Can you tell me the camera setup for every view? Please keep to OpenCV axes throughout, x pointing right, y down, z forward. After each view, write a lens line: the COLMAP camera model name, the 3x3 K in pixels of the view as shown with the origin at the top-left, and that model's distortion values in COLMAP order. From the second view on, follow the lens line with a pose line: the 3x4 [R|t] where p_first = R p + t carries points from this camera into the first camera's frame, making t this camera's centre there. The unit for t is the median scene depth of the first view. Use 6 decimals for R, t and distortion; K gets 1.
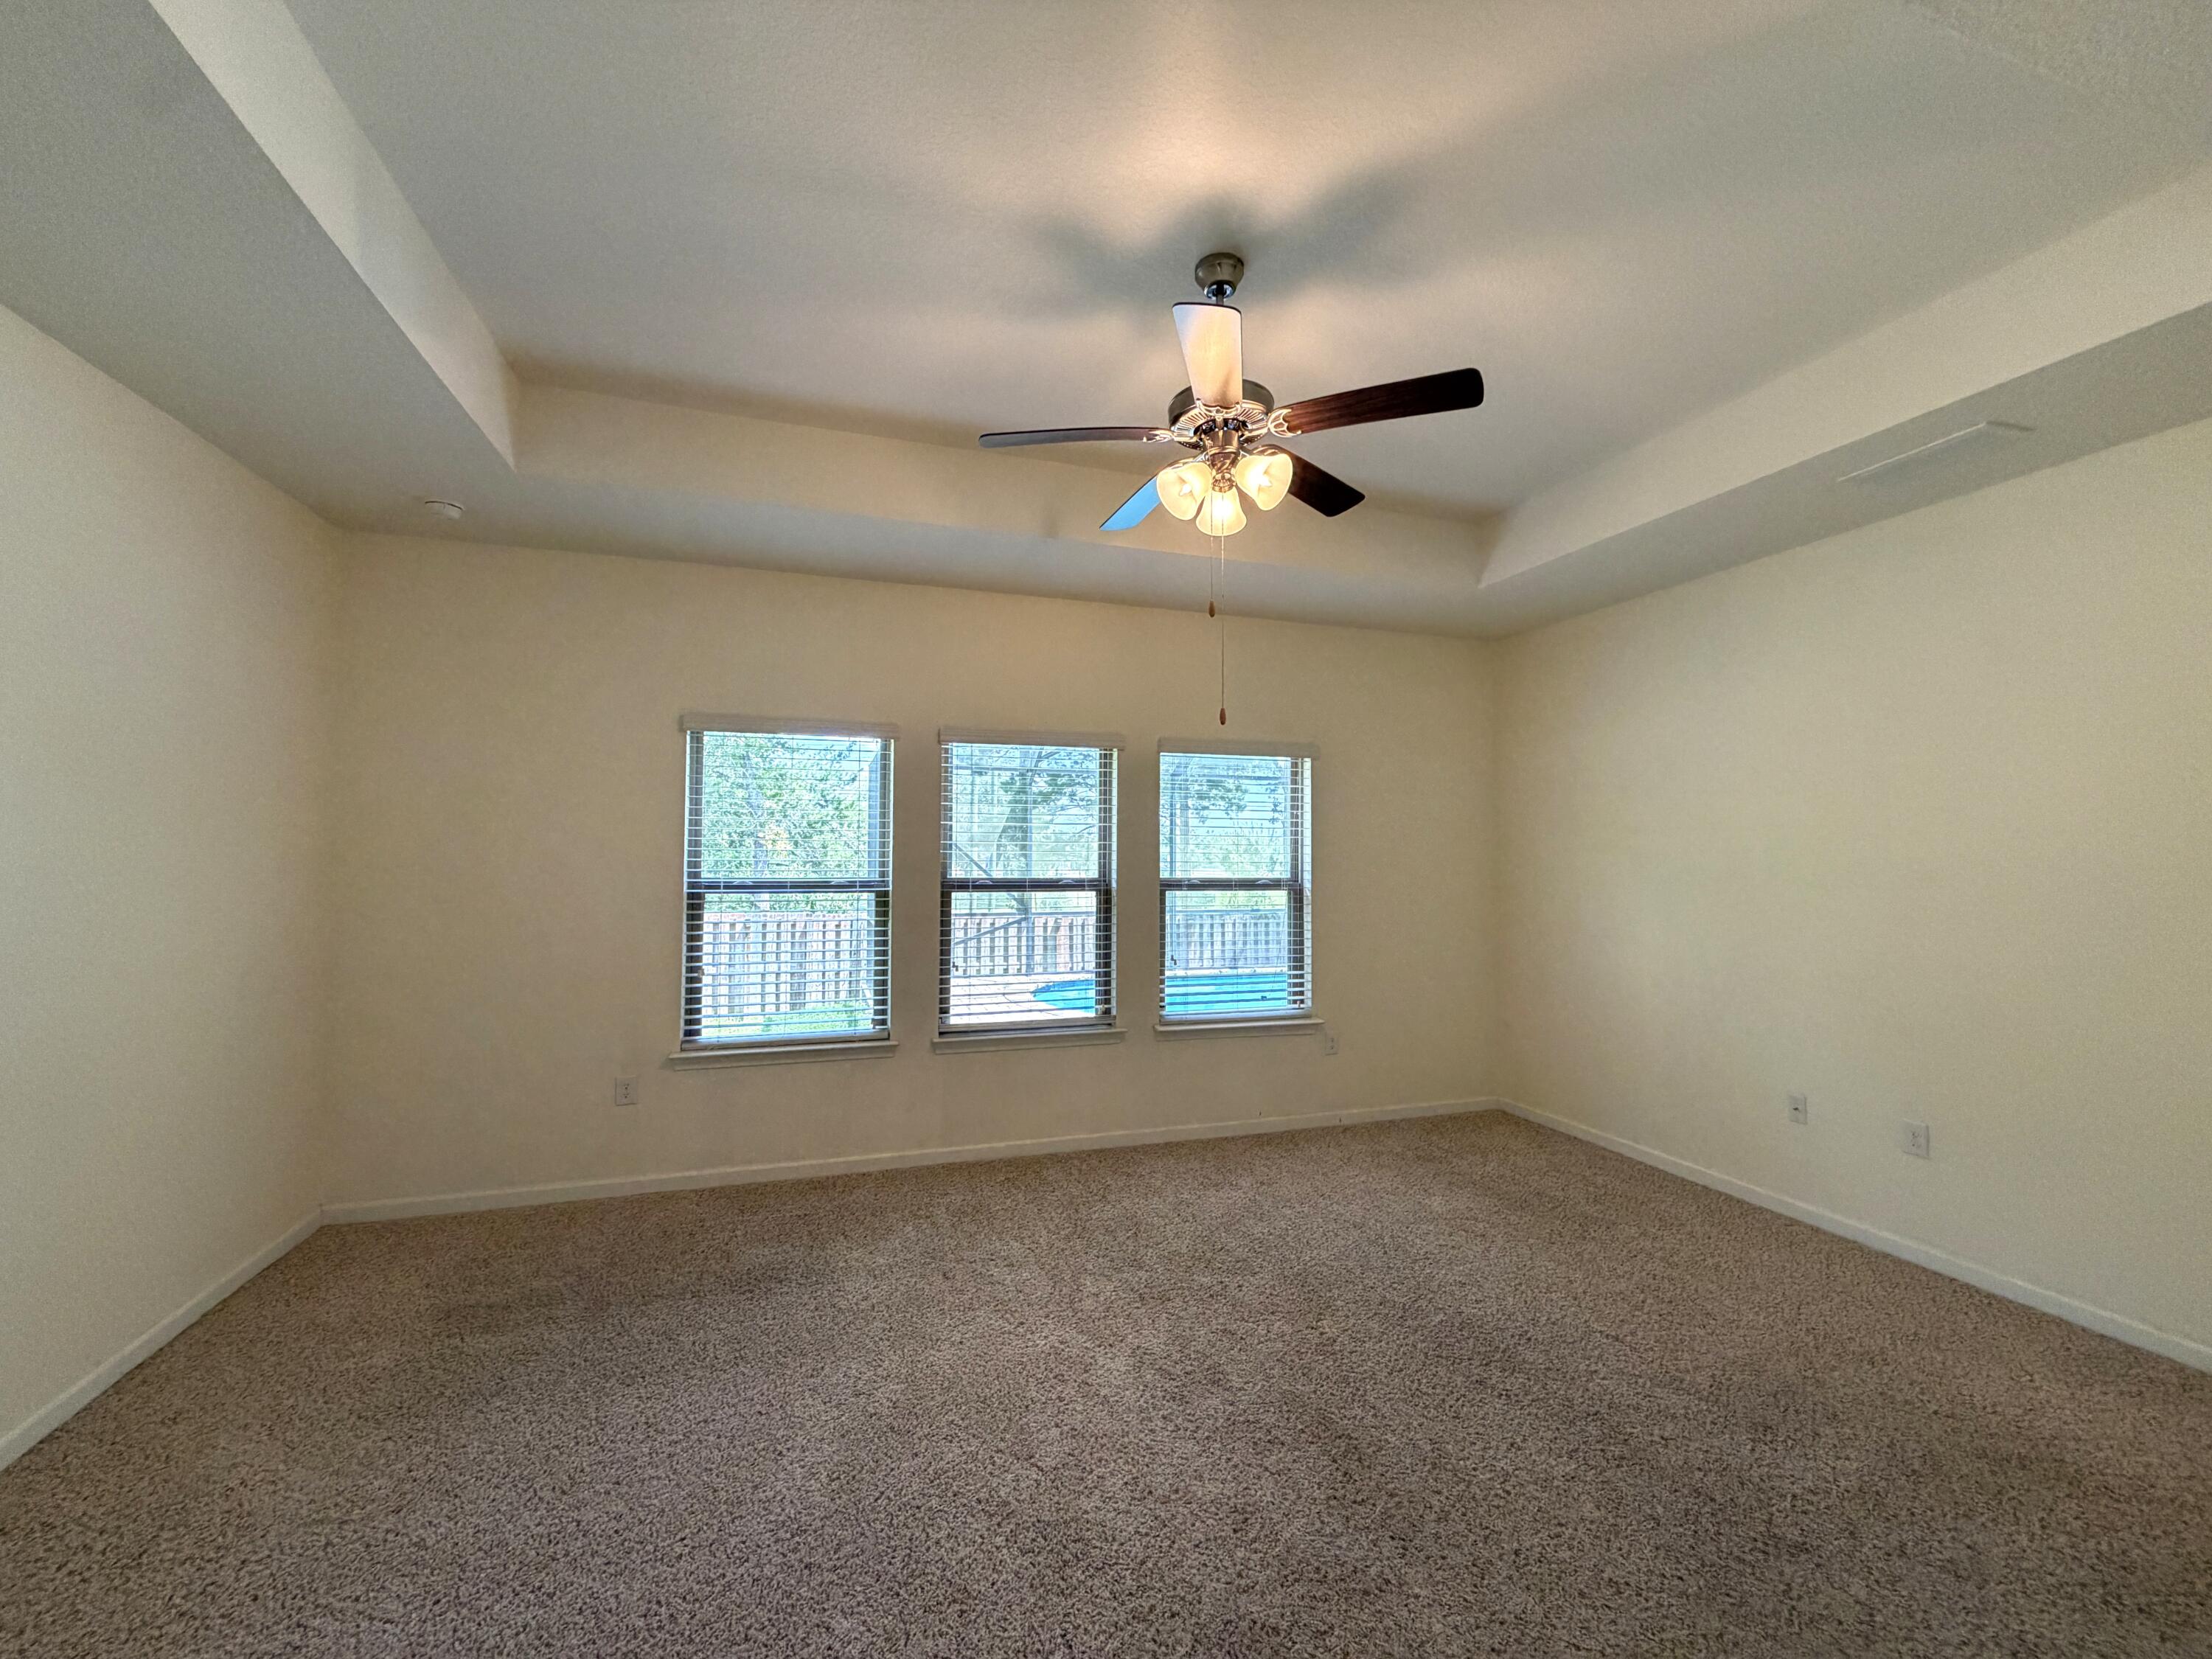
lens RADIAL K [[886.2, 0, 1093.5], [0, 886.2, 833.8], [0, 0, 1]] dist [0.000182, 0.000038]
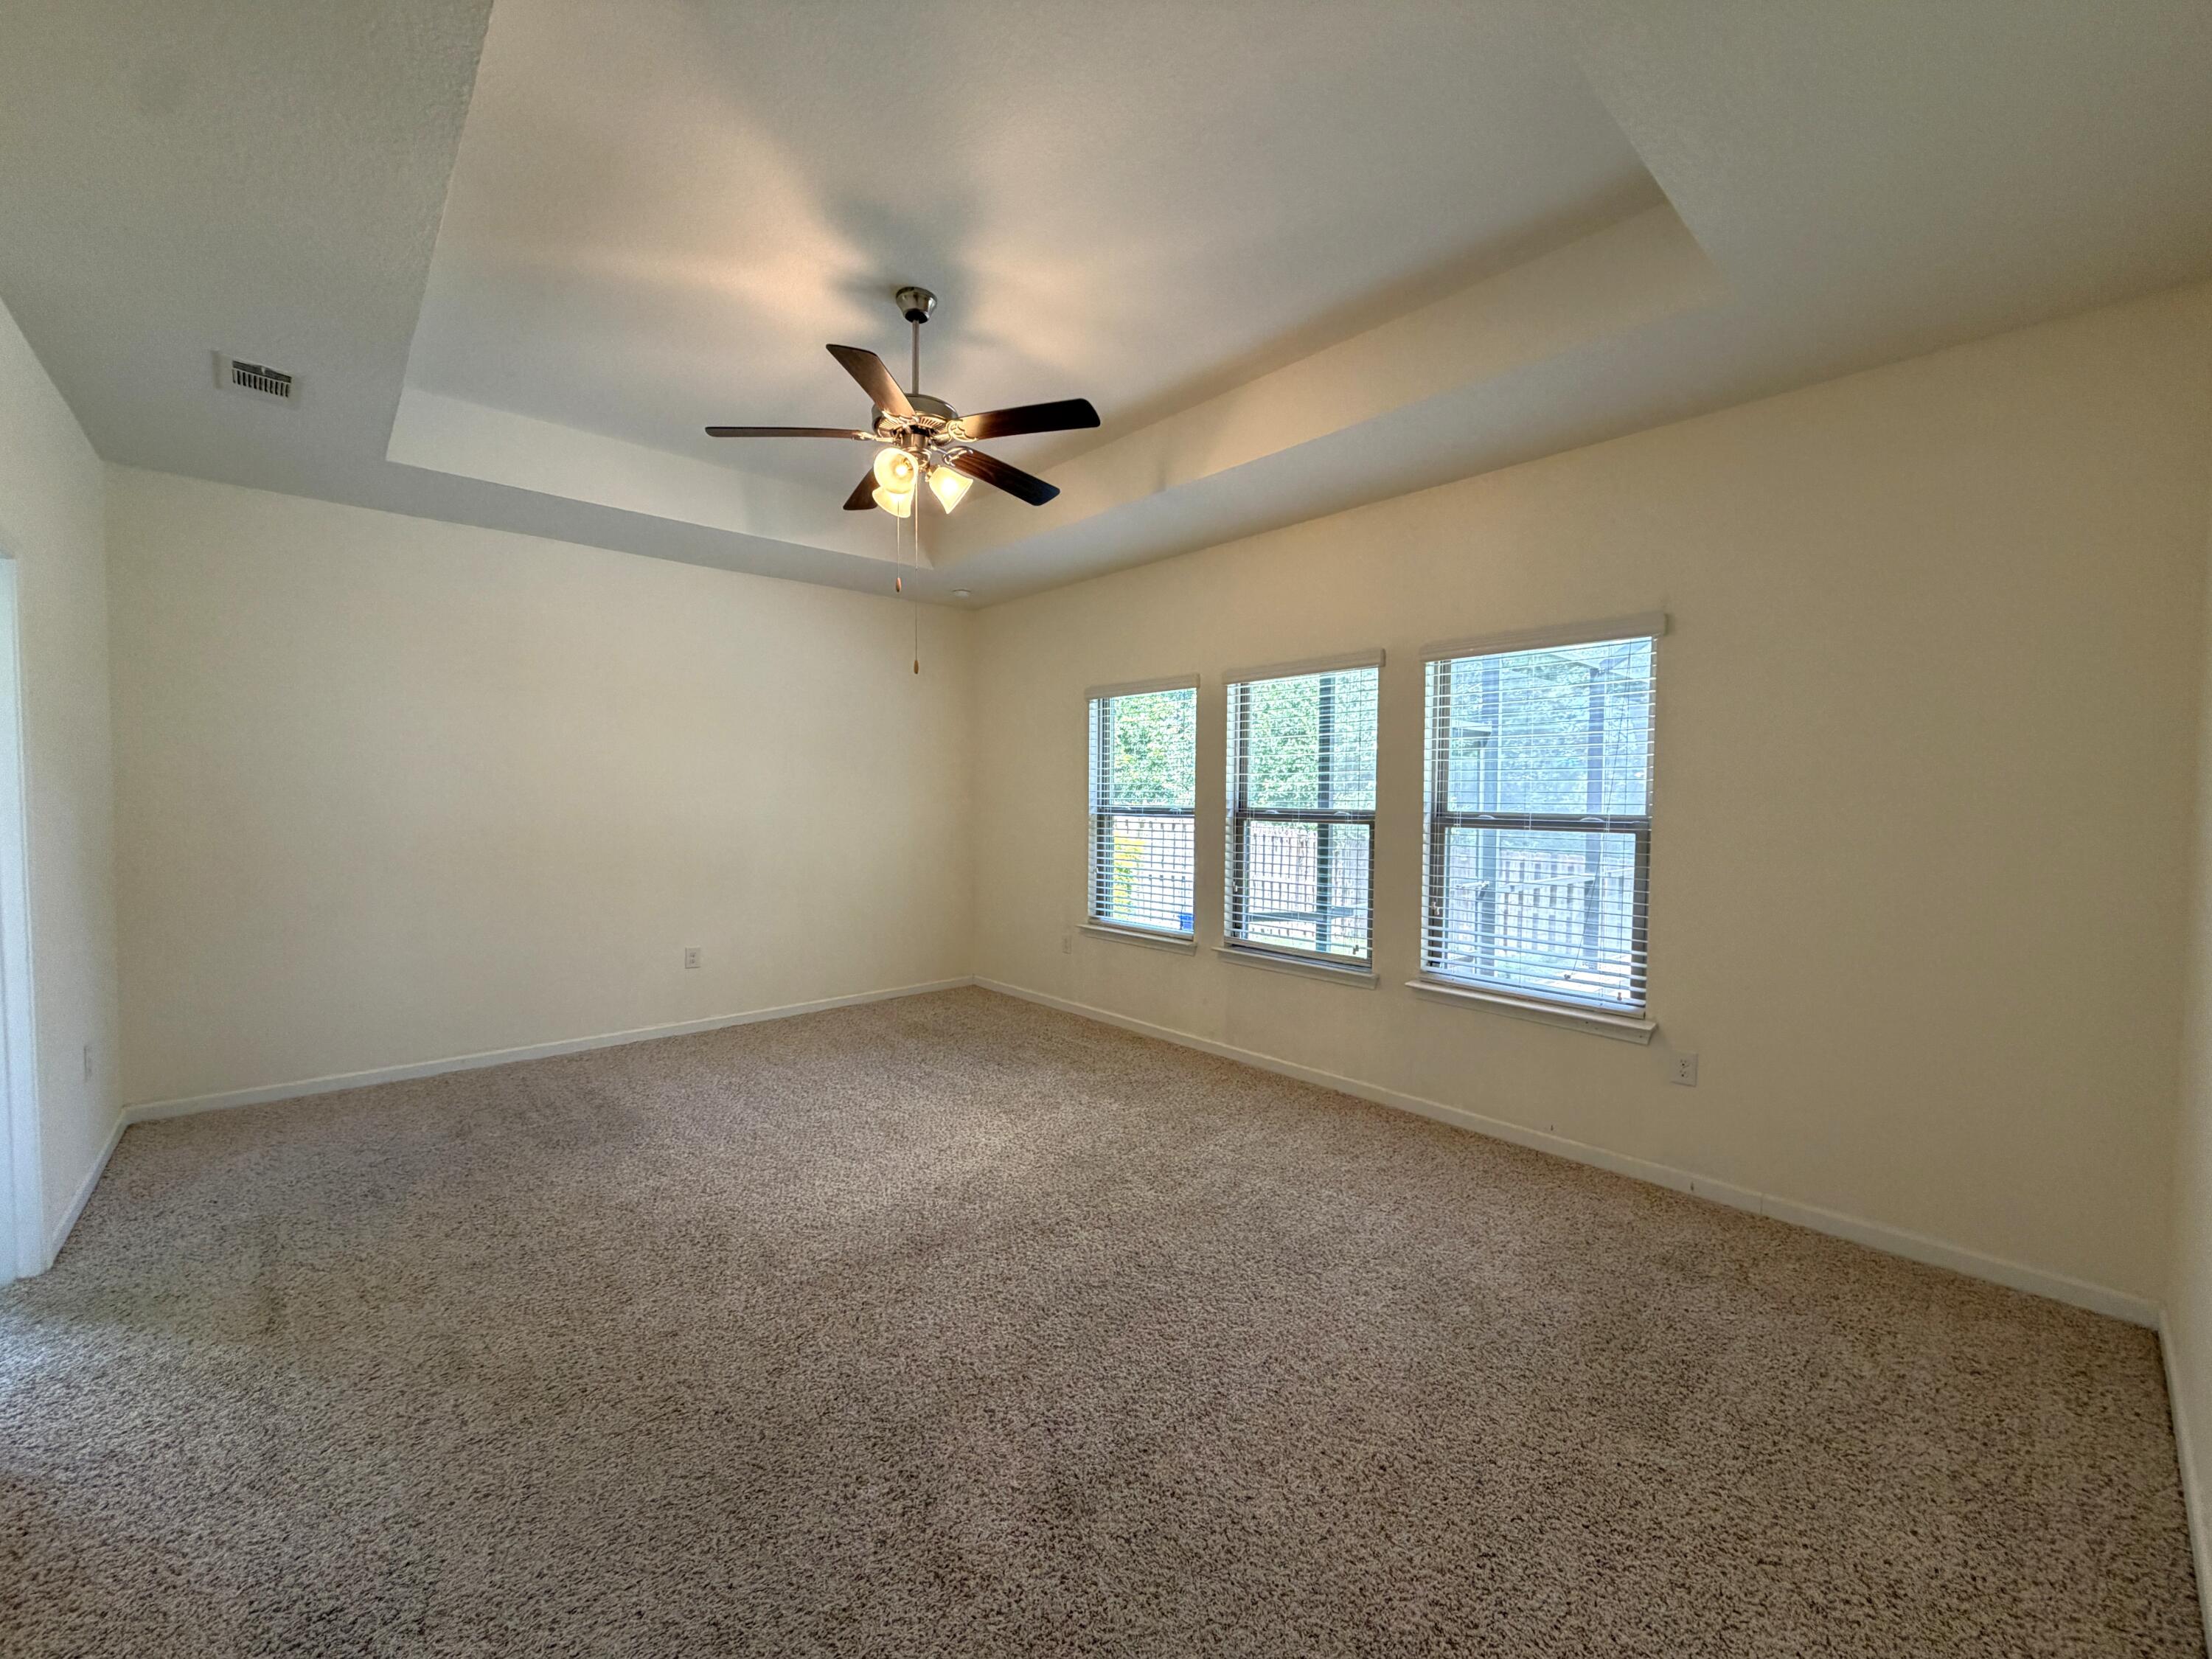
lens RADIAL K [[886.2, 0, 1106.1], [0, 886.2, 827.3], [0, 0, 1]] dist [0.000182, 0.000038]
pose [[0.415823, 0.031628, -0.908895, 0.806580], [0.019972, 0.998836, 0.043895, 0.023982], [0.909226, -0.036405, 0.414707, 0.404914]]
